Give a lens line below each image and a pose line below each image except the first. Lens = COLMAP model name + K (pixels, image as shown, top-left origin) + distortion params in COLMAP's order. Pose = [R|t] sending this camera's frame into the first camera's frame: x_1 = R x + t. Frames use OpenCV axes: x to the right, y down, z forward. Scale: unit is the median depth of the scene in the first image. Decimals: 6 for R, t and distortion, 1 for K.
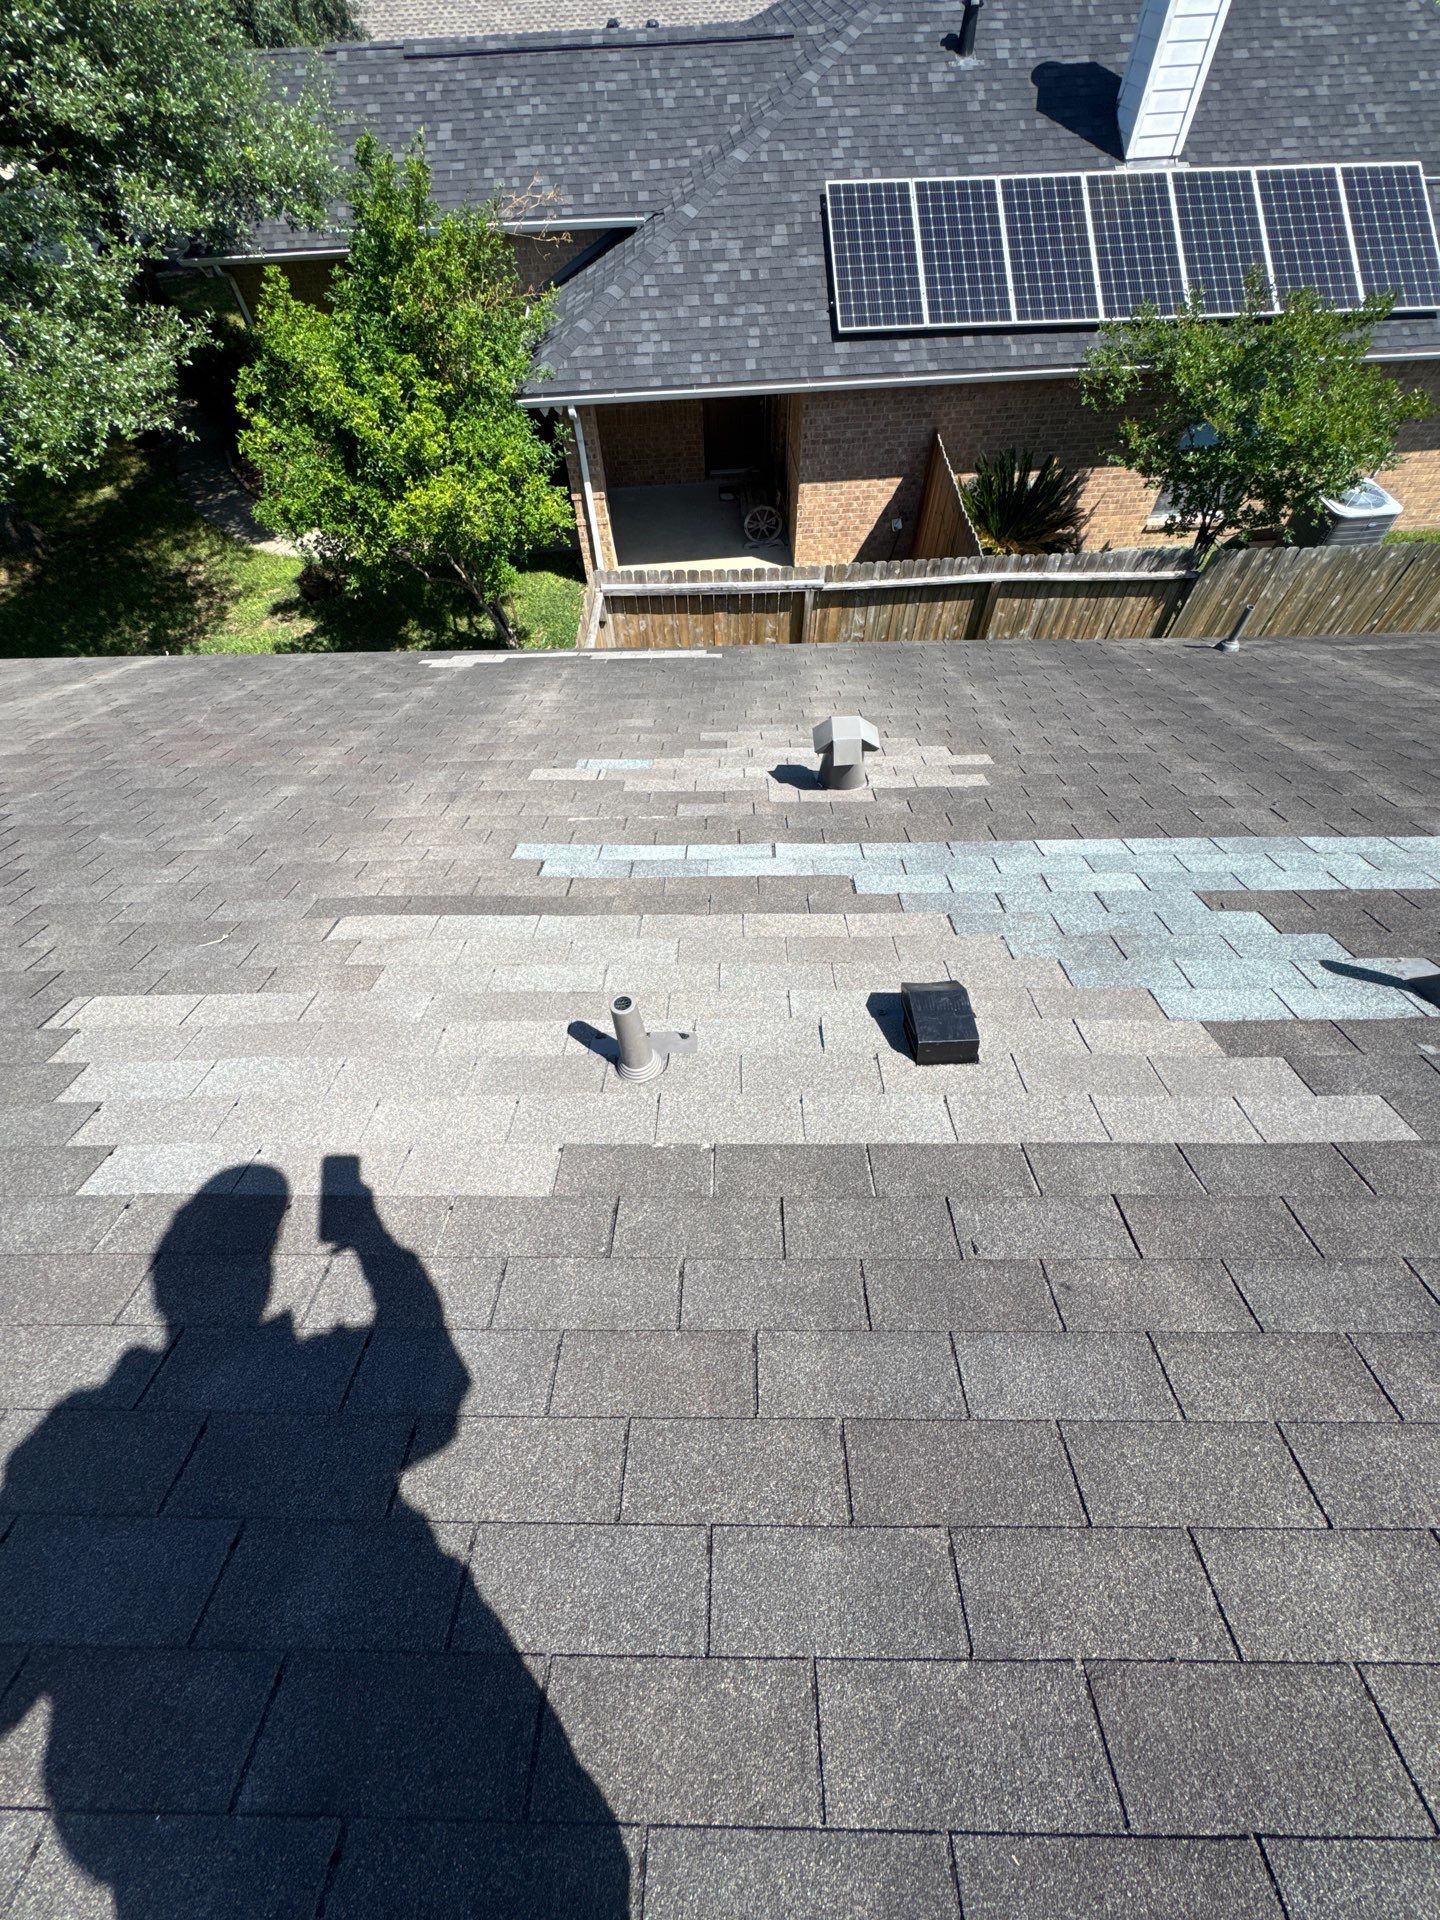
lens RADIAL K [[770.7, 0, 720.0], [0, 770.7, 960.0], [0, 0, 1]] dist [-0.003983, 0.000041]
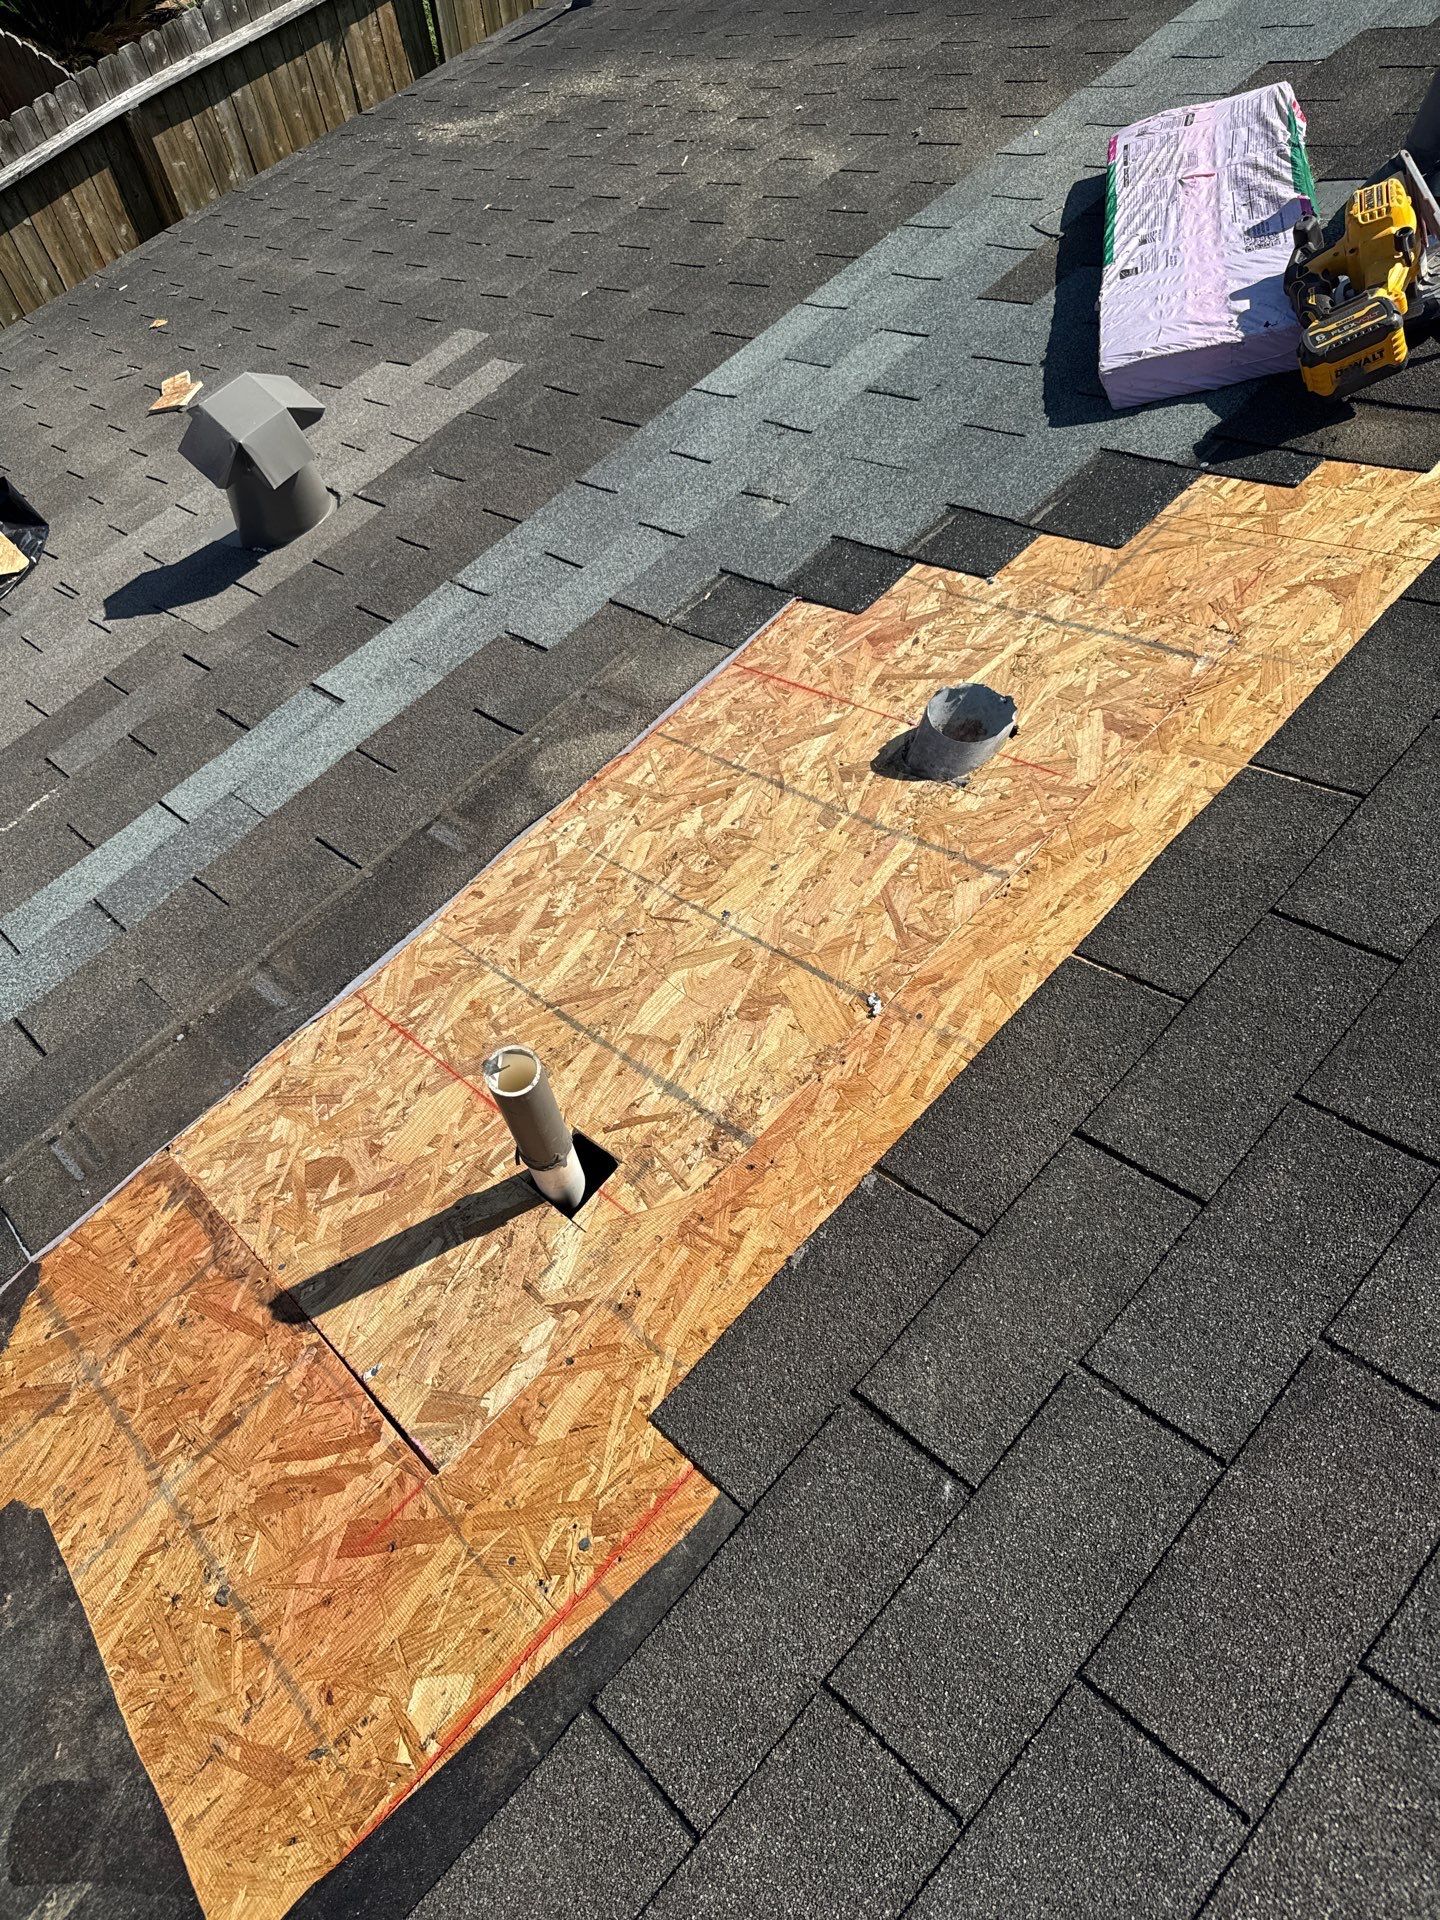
lens RADIAL K [[1330.0, 0, 727.0], [0, 1330.0, 985.9], [0, 0, 1]] dist [0.057159, -0.075649]
pose [[0.674222, -0.659389, 0.332613, -0.061098], [0.619699, 0.750108, 0.230893, -0.018576], [-0.401744, 0.050447, 0.914361, 0.069259]]
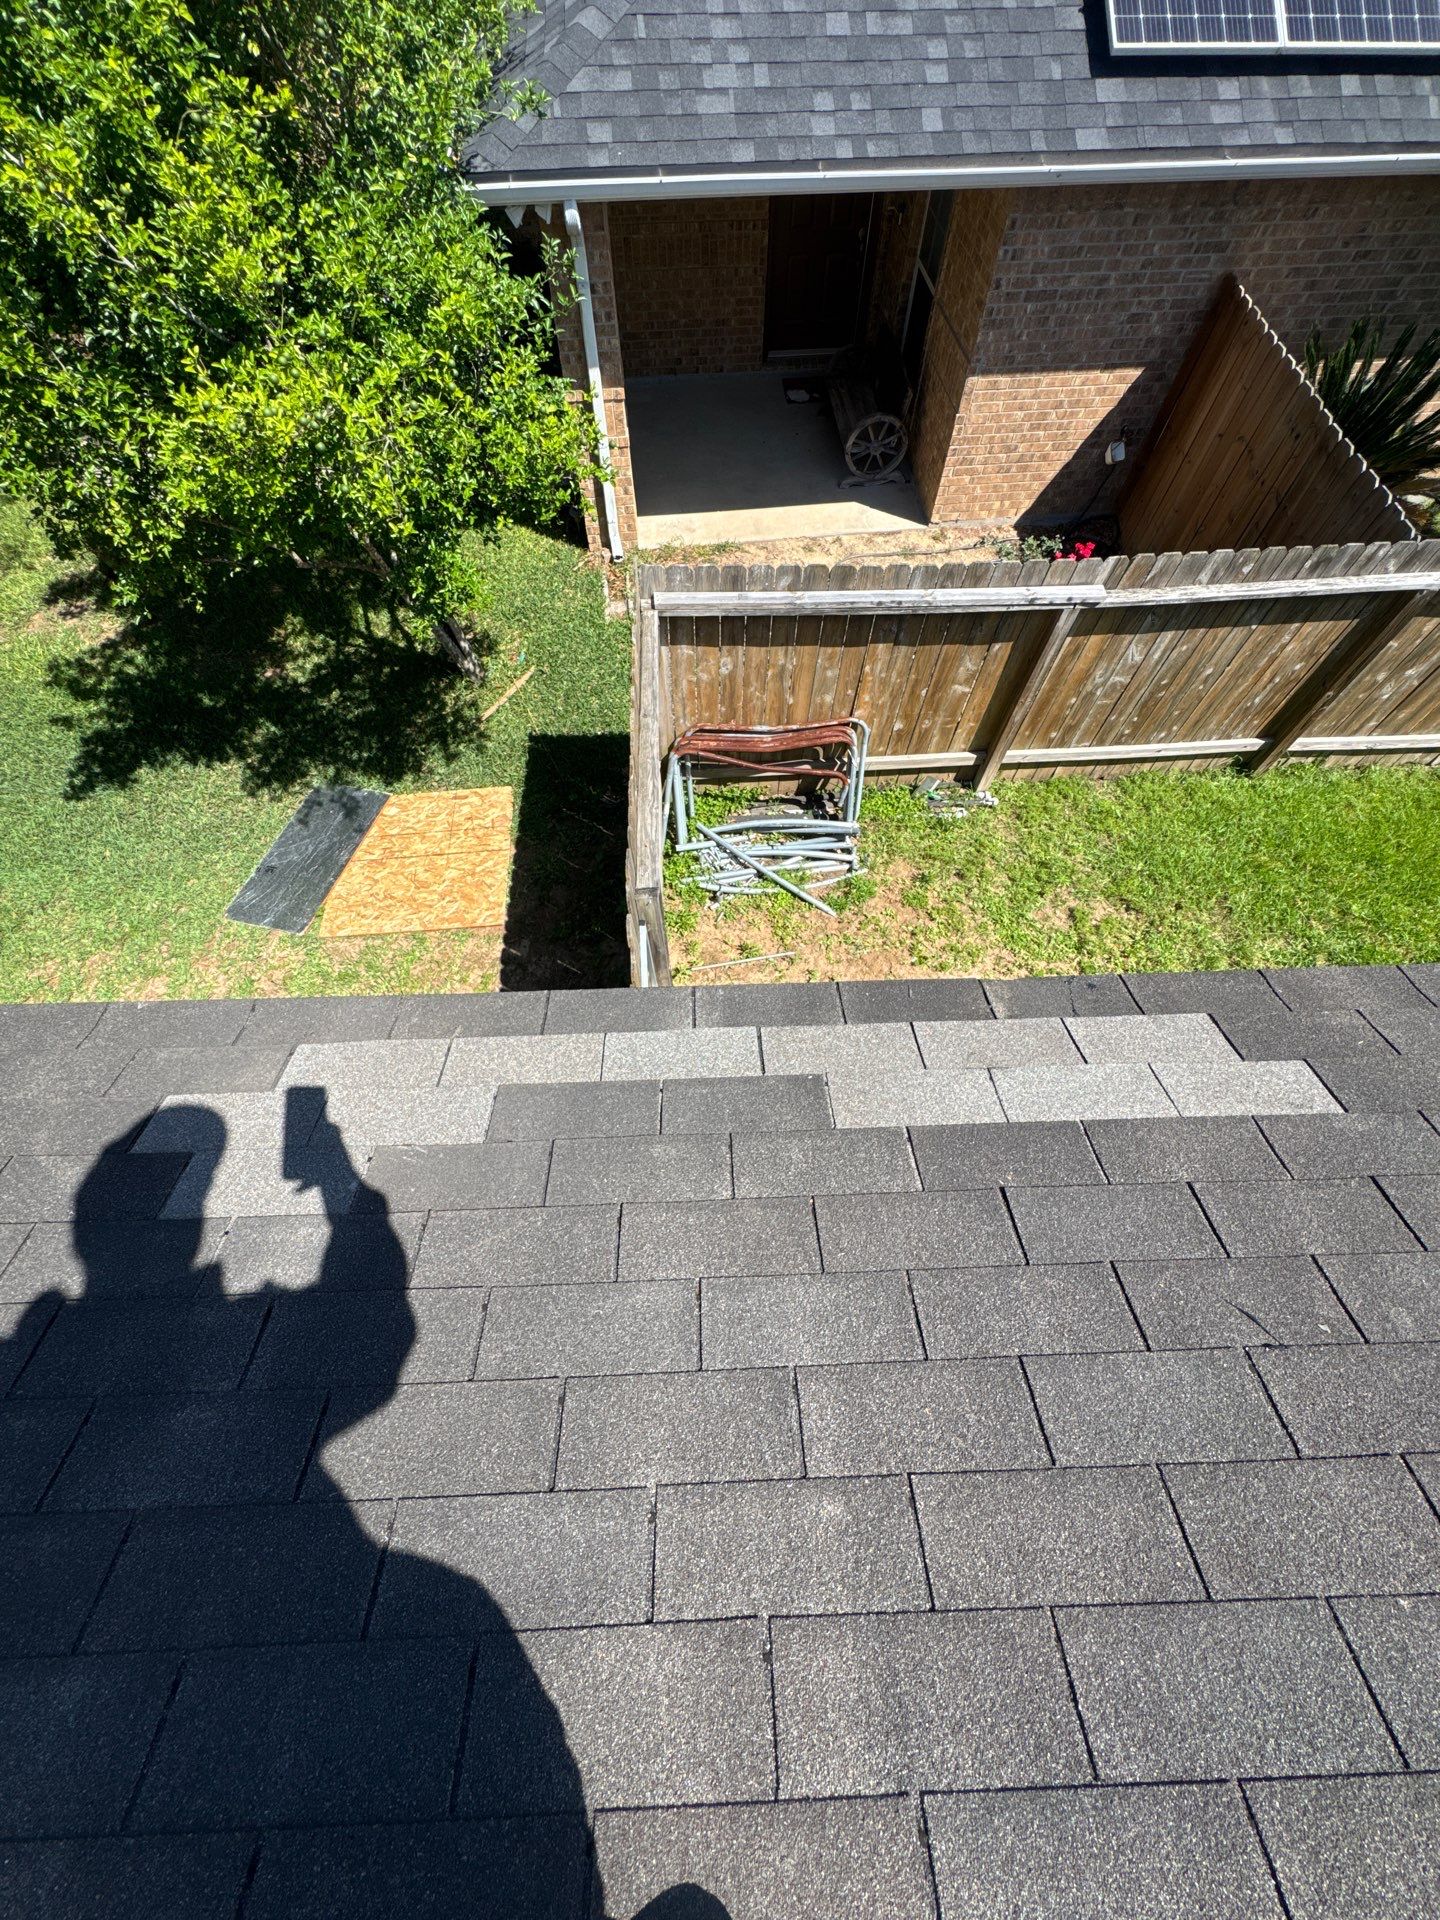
lens RADIAL K [[770.7, 0, 720.0], [0, 770.7, 960.0], [0, 0, 1]] dist [-0.003983, 0.000041]
pose [[0.998630, -0.021889, 0.047524, -0.166010], [0.017048, 0.994844, 0.099977, -0.358686], [-0.049467, -0.099030, 0.993854, 0.576430]]
